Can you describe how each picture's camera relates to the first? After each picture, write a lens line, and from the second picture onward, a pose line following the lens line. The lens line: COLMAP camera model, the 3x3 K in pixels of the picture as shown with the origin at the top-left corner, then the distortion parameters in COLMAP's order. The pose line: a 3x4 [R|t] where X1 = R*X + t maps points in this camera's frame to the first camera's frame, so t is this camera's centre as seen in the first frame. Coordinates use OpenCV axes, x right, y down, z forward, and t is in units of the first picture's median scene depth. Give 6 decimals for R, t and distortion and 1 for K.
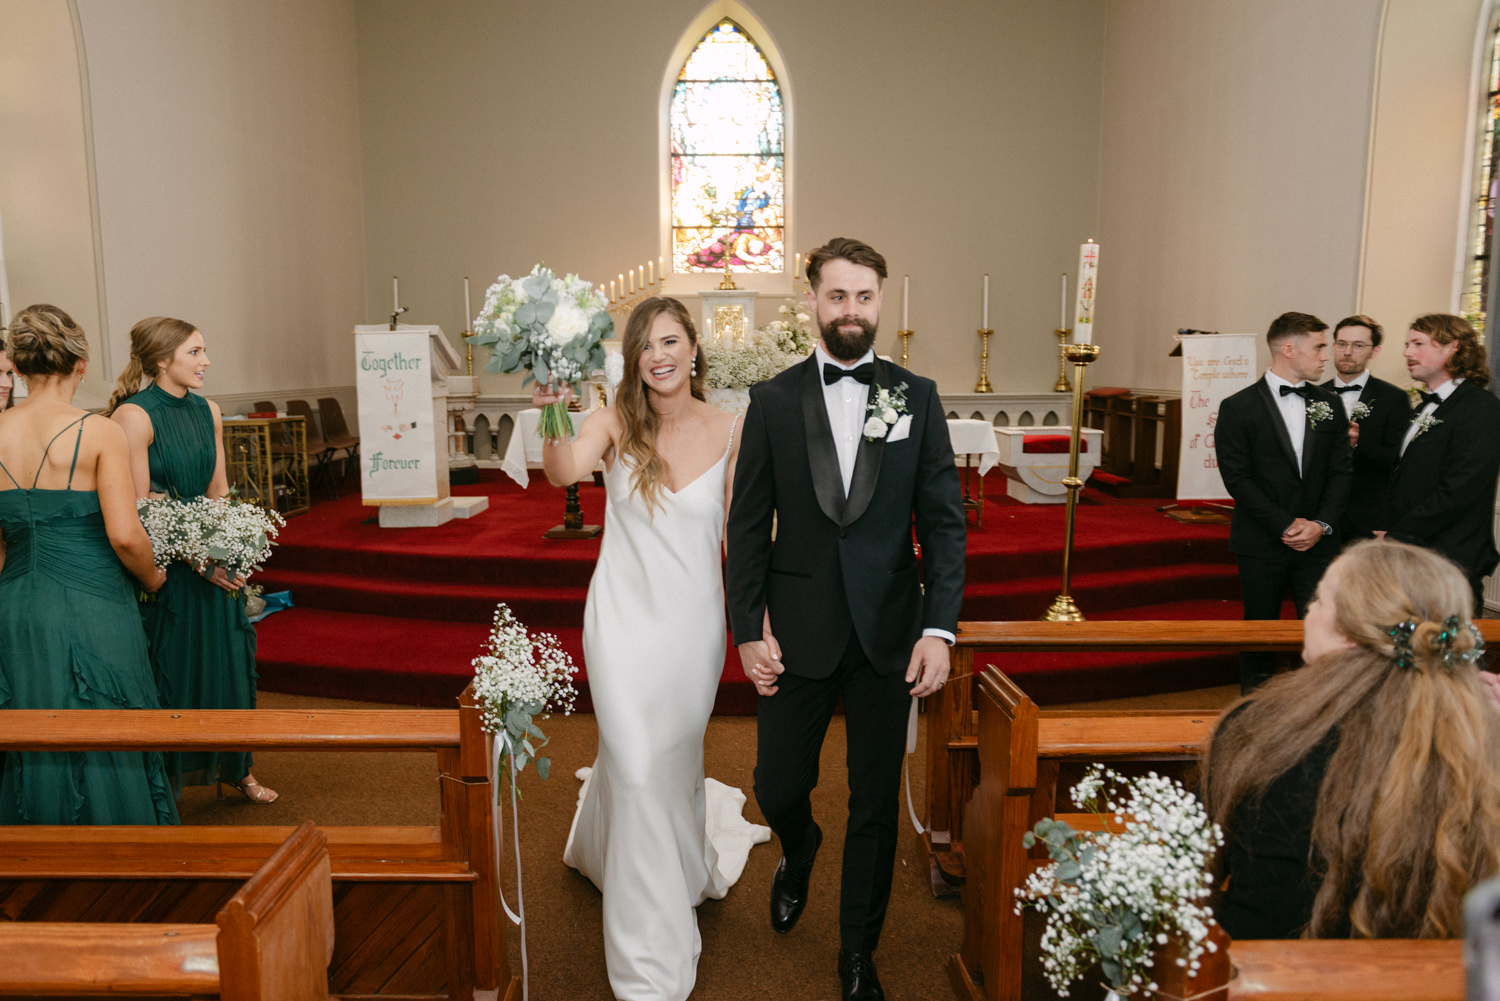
lens RADIAL K [[1056.9, 0, 756.3], [0, 1056.9, 495.2], [0, 0, 1]] dist [0.010169, 0.000854]
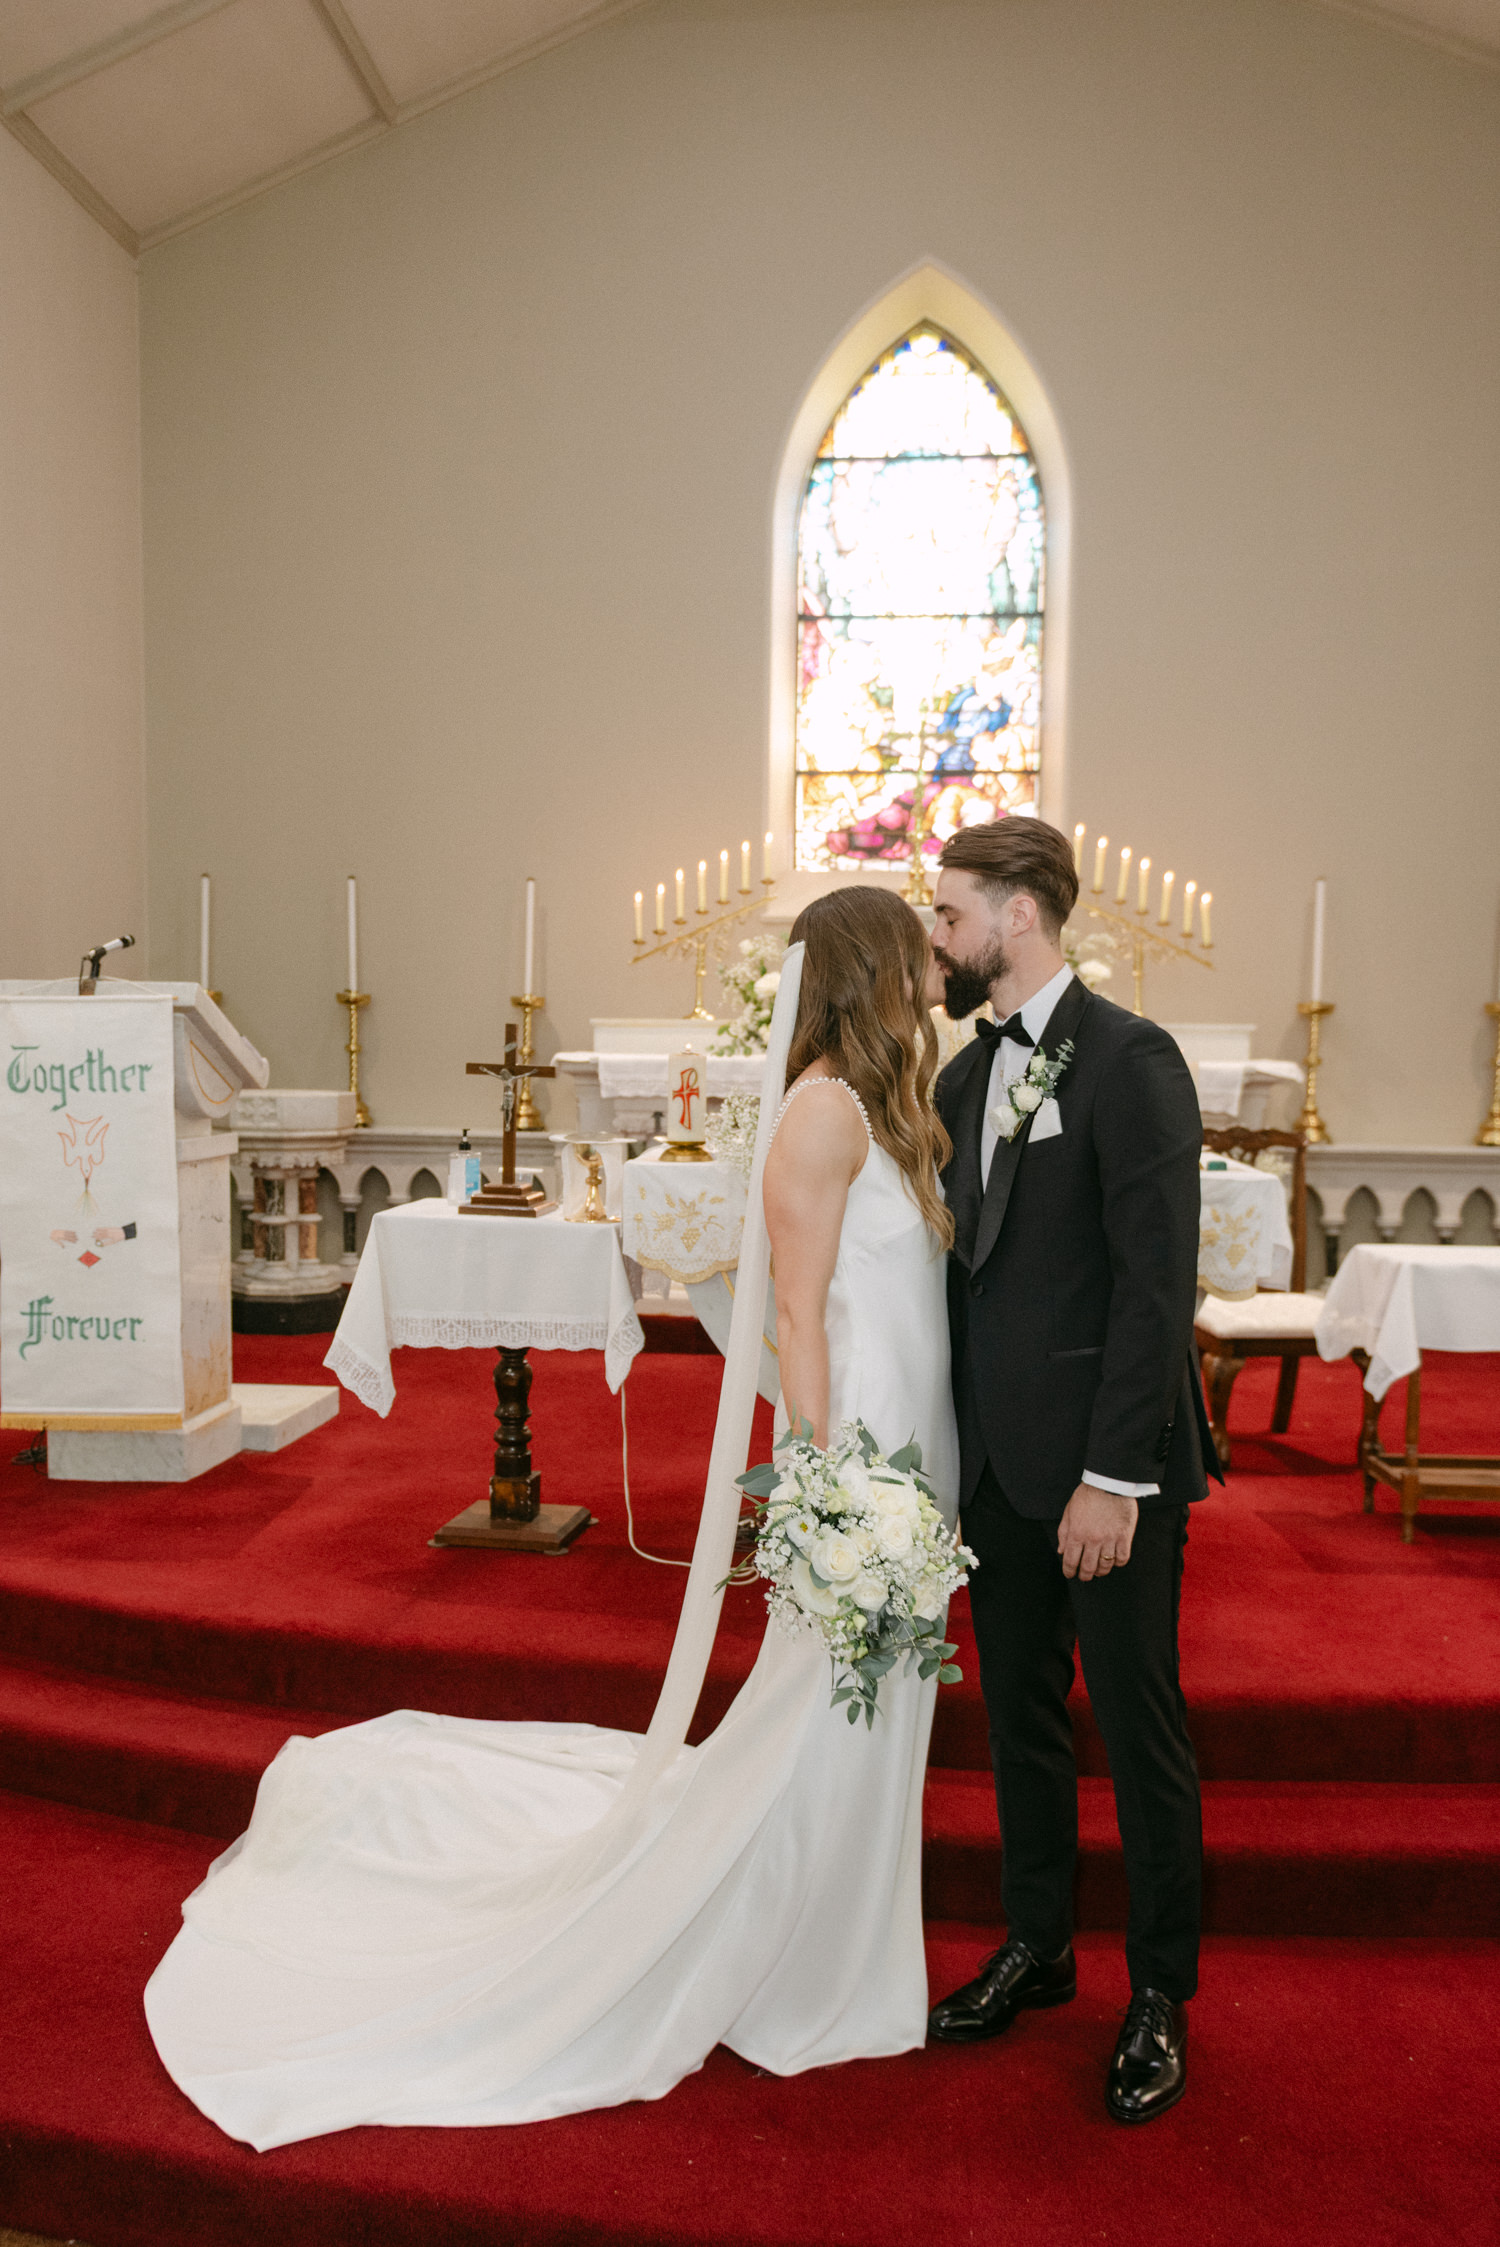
lens RADIAL K [[1724.1, 0, 750.6], [0, 1724.1, 1132.4], [0, 0, 1]] dist [-0.012424, -0.001889]
pose [[0.994631, 0.021470, -0.101229, -0.020113], [-0.028353, 0.997346, -0.067055, -0.047026], [0.099521, 0.069565, 0.992601, 0.270157]]
